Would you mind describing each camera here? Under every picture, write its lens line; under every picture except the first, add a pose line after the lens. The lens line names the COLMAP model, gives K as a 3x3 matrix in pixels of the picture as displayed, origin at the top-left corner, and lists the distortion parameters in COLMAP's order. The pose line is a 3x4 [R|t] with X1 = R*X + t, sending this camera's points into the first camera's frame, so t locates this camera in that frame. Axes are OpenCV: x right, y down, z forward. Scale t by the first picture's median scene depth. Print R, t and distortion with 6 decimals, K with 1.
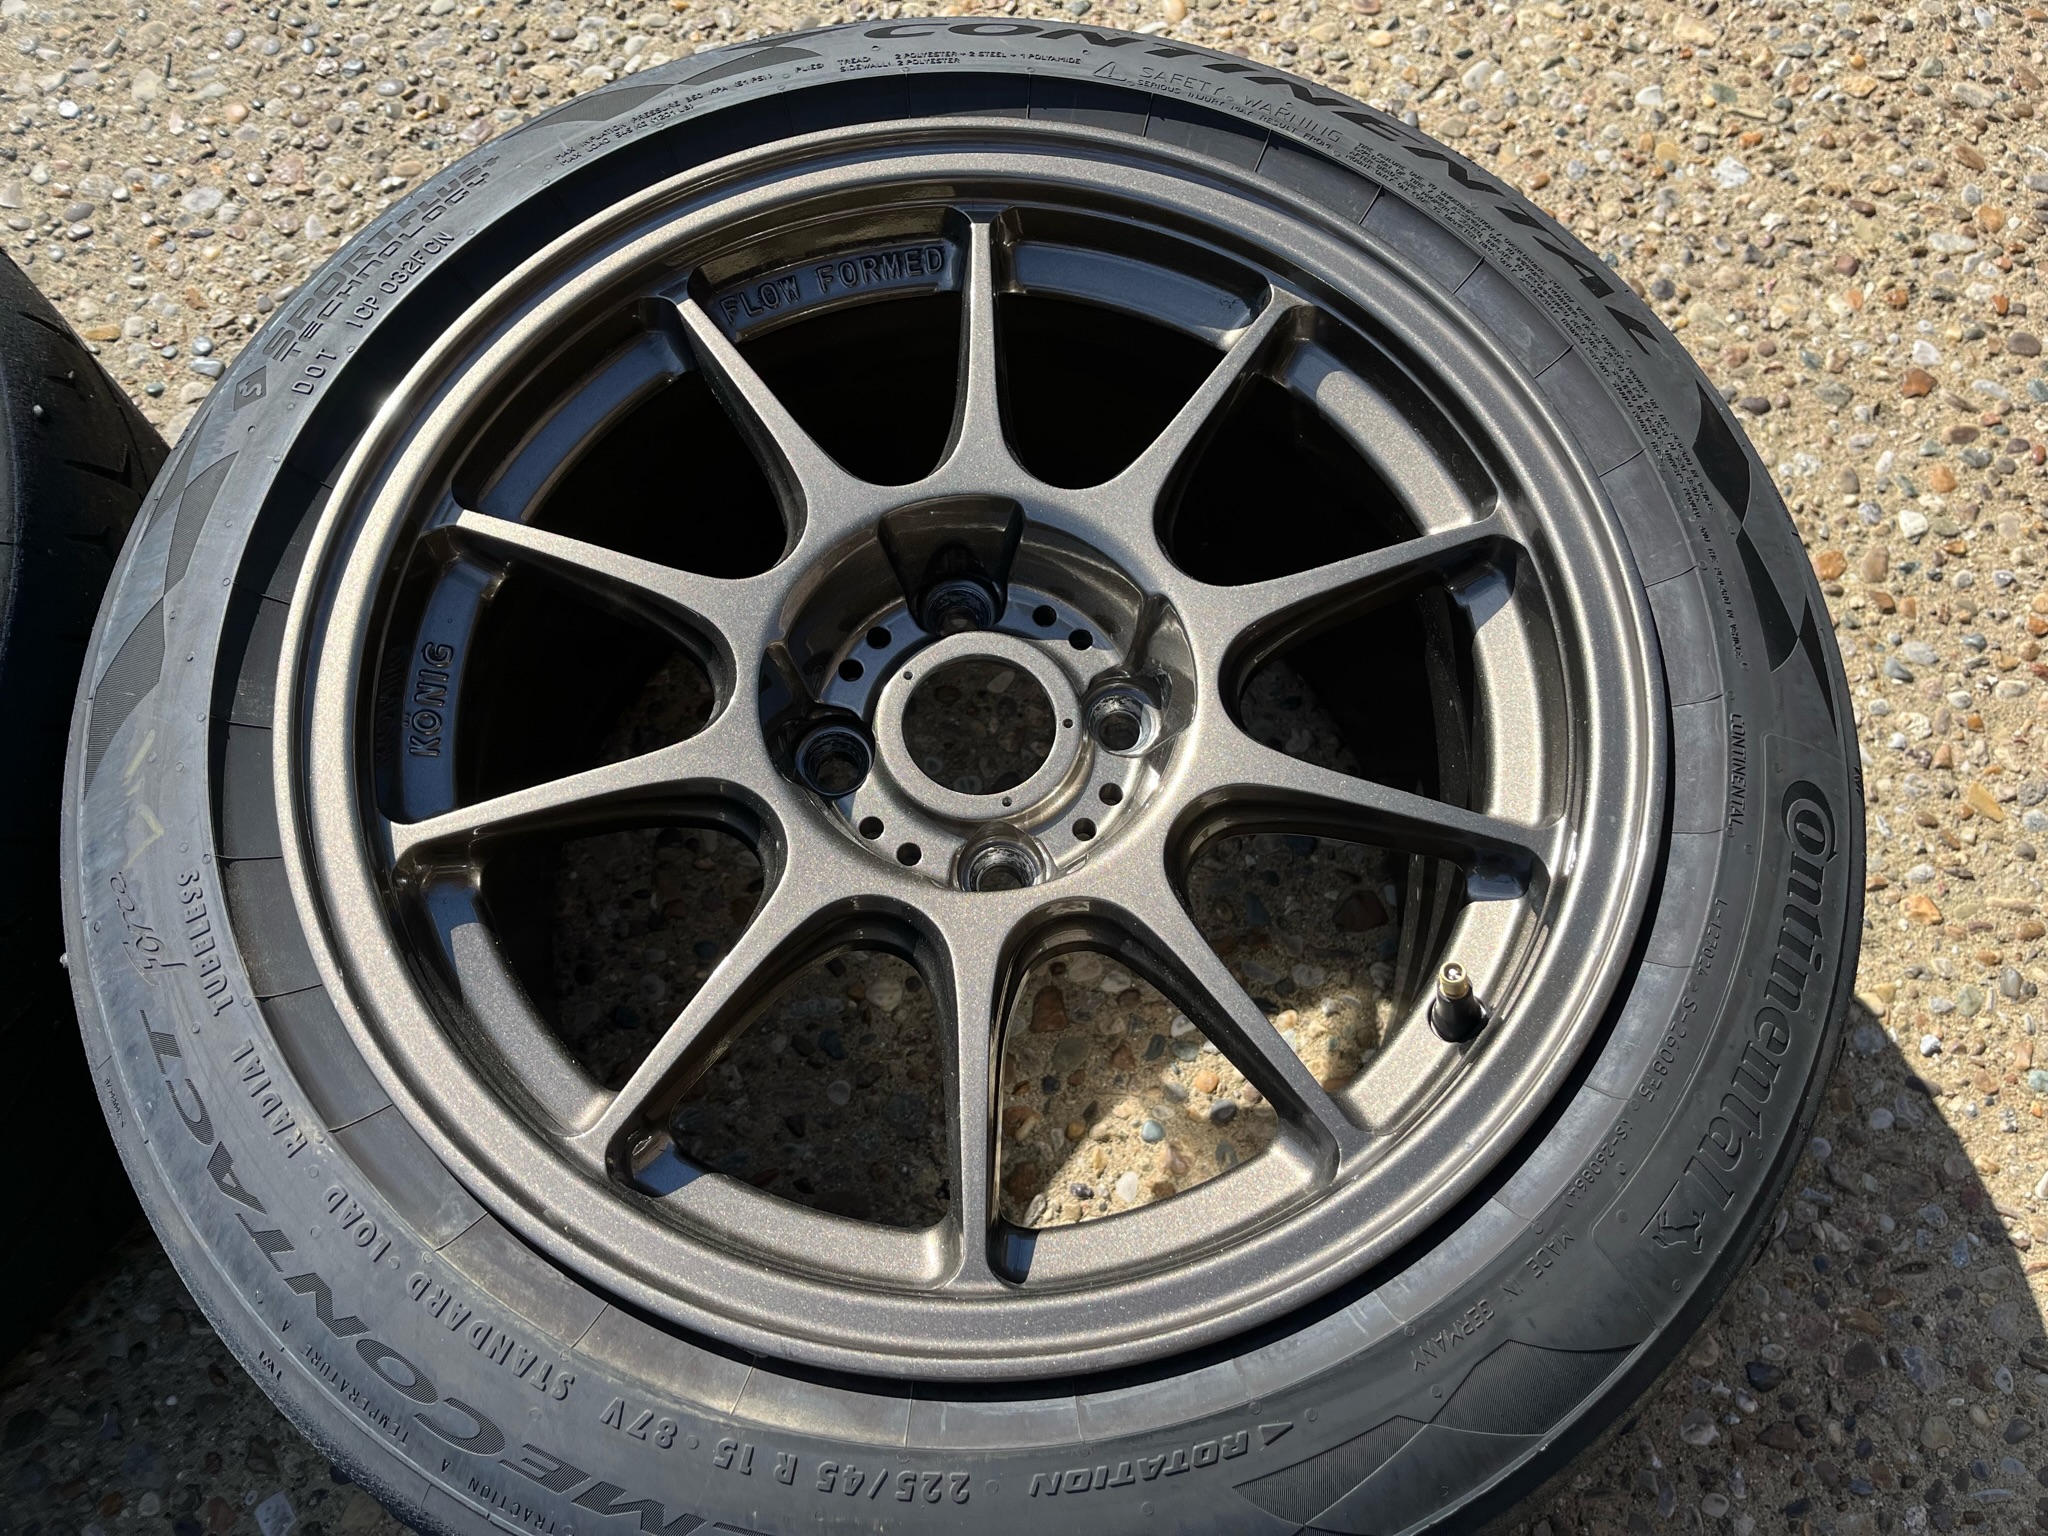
lens RADIAL K [[1537.7, 0, 1025.0], [0, 1537.7, 803.8], [0, 0, 1]] dist [0.065242, -0.106789]
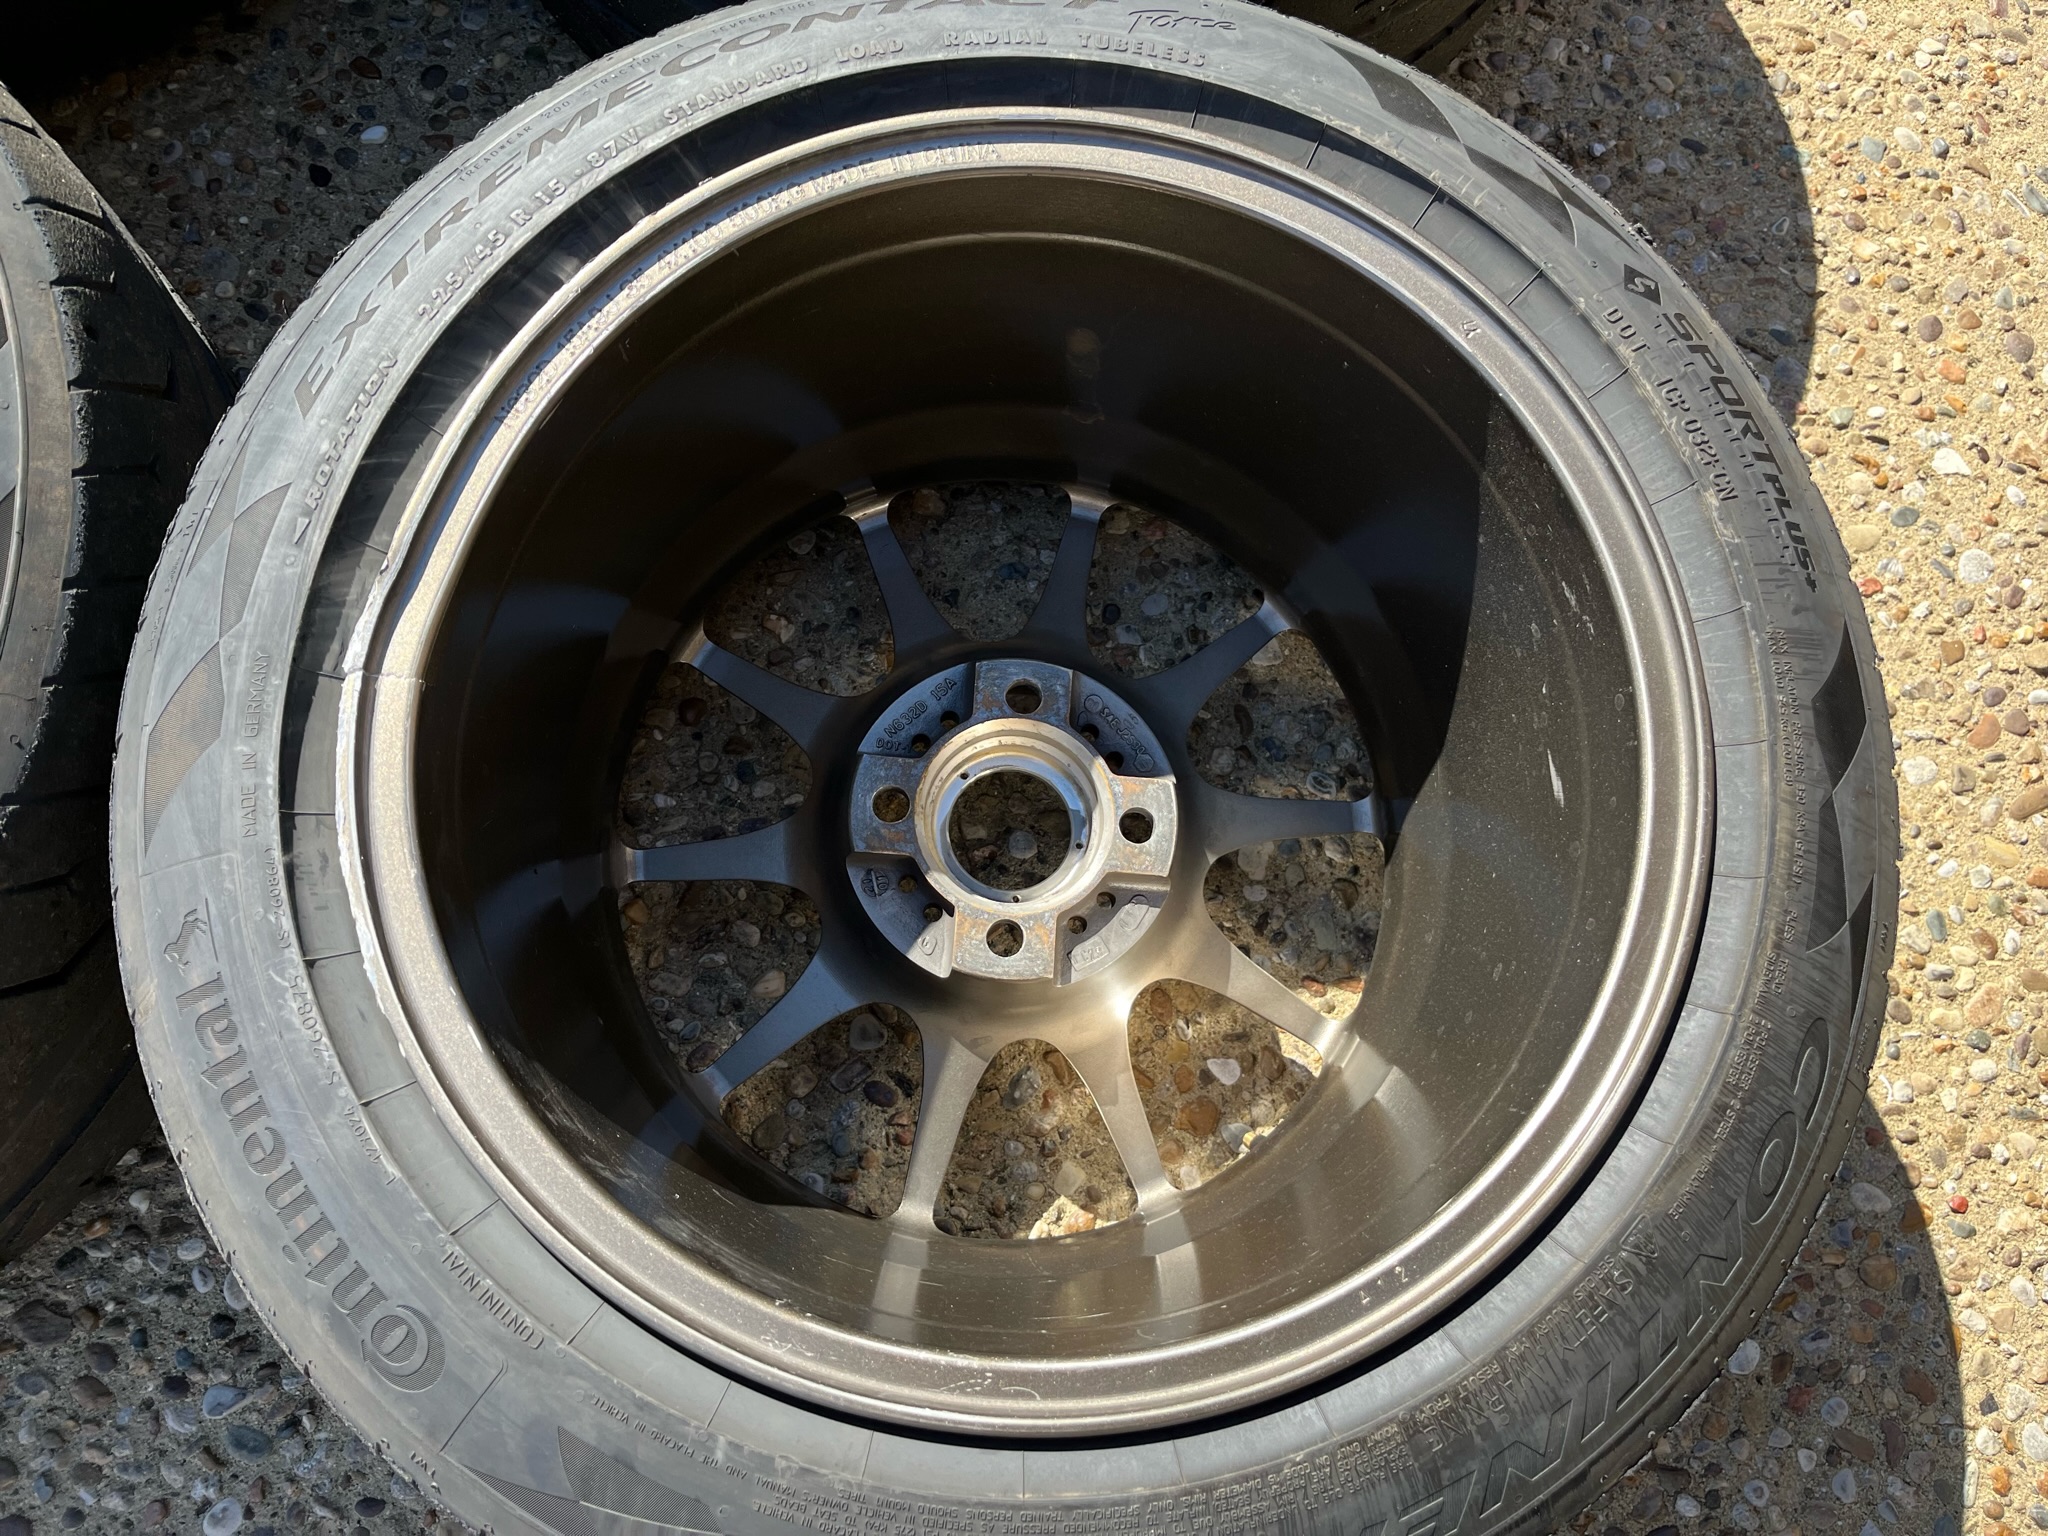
lens RADIAL K [[1537.7, 0, 1045.7], [0, 1537.7, 777.2], [0, 0, 1]] dist [0.065242, -0.106789]
pose [[0.996490, 0.075492, 0.036189, 0.050652], [-0.079771, 0.987377, 0.136834, 0.432347], [-0.025402, -0.139240, 0.989933, -0.209515]]
